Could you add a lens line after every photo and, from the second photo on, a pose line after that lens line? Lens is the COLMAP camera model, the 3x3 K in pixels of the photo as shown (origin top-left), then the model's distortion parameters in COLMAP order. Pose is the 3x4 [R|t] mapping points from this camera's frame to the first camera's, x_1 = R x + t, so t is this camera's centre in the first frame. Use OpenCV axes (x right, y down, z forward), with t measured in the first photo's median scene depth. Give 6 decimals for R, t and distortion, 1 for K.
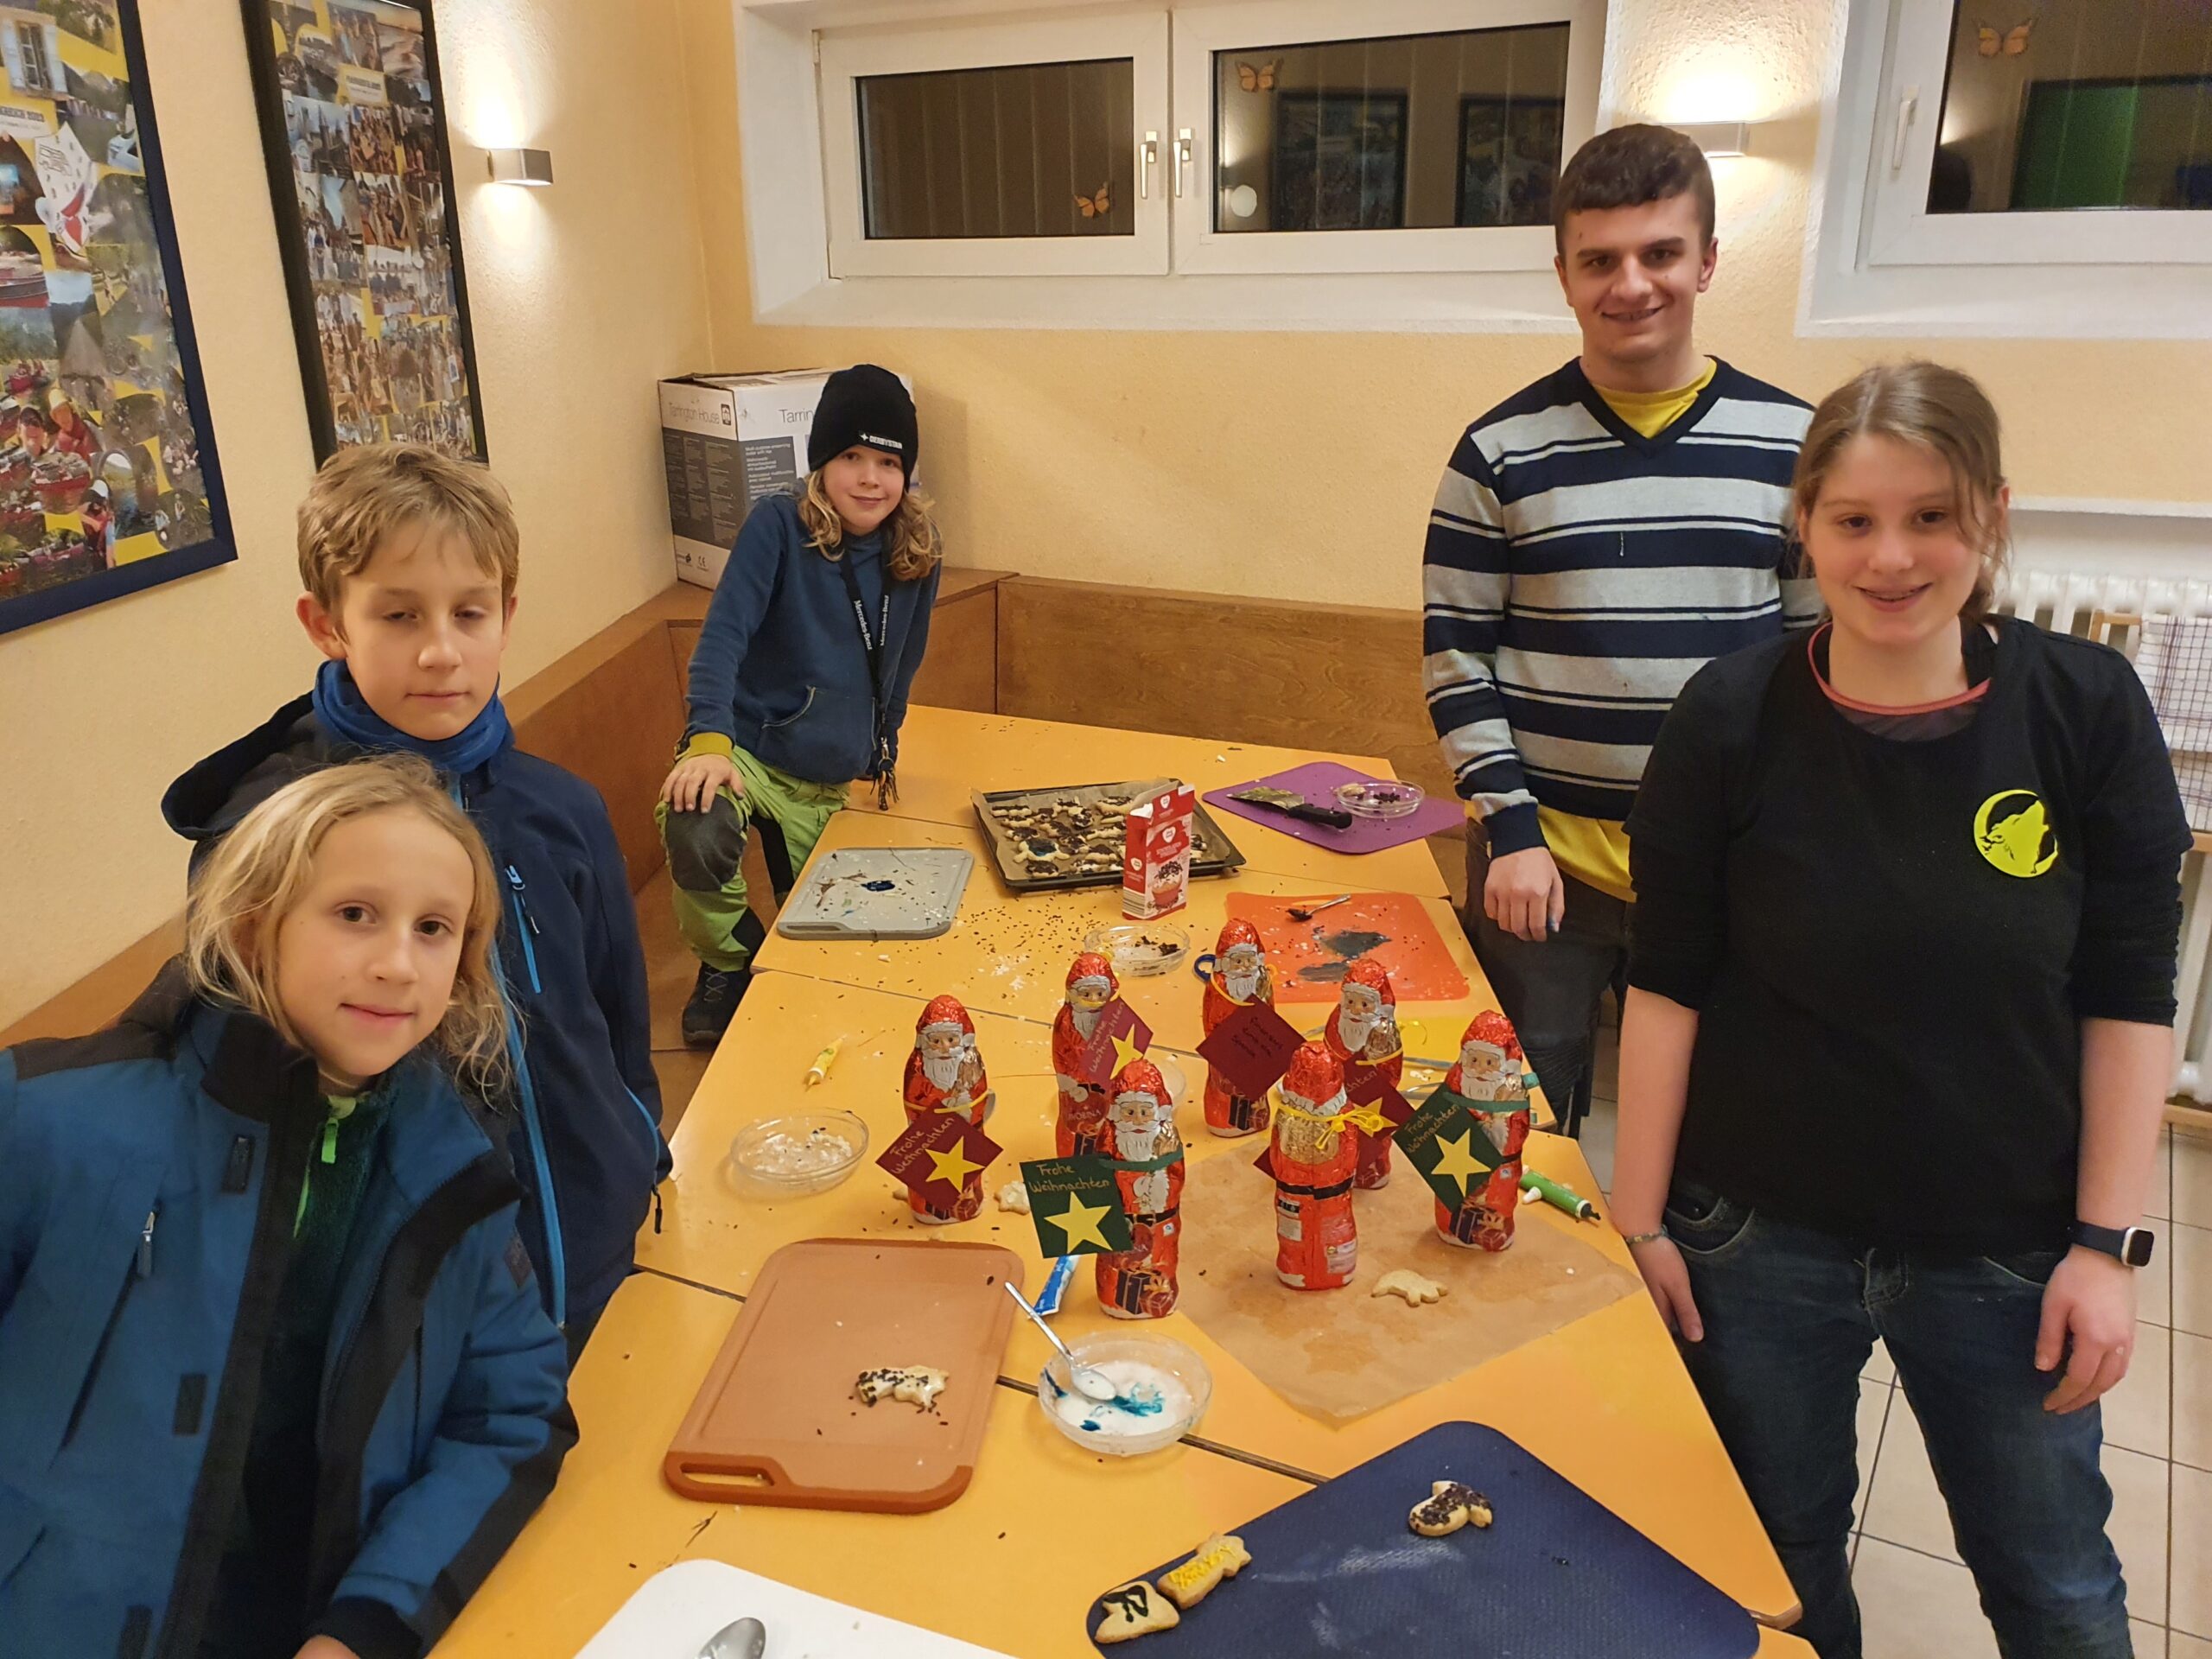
lens RADIAL K [[1816.4, 0, 1051.2], [0, 1816.4, 844.0], [0, 0, 1]] dist [0.125815, -0.347946]
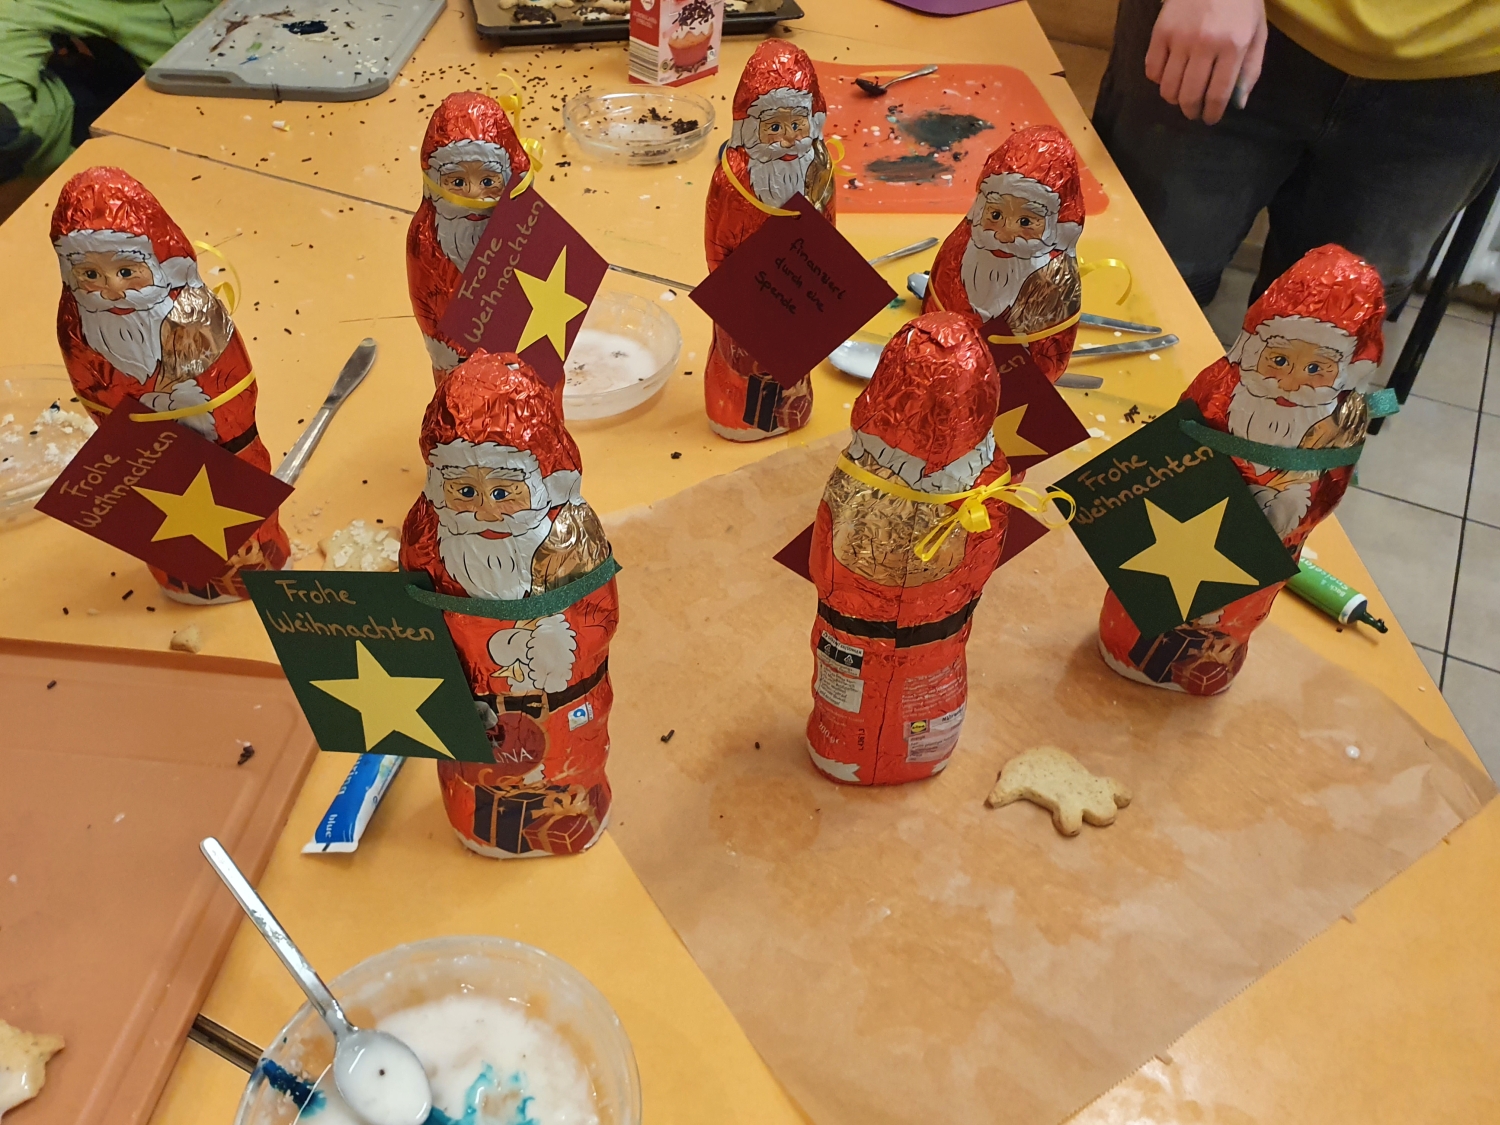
lens RADIAL K [[1231.8, 0, 712.8], [0, 1231.8, 572.3], [0, 0, 1]] dist [0.125815, -0.347946]
pose [[0.998501, 0.021769, 0.050224, 0.075767], [-0.038581, 0.930752, 0.363610, 0.058621], [-0.038831, -0.365003, 0.930196, 0.673337]]
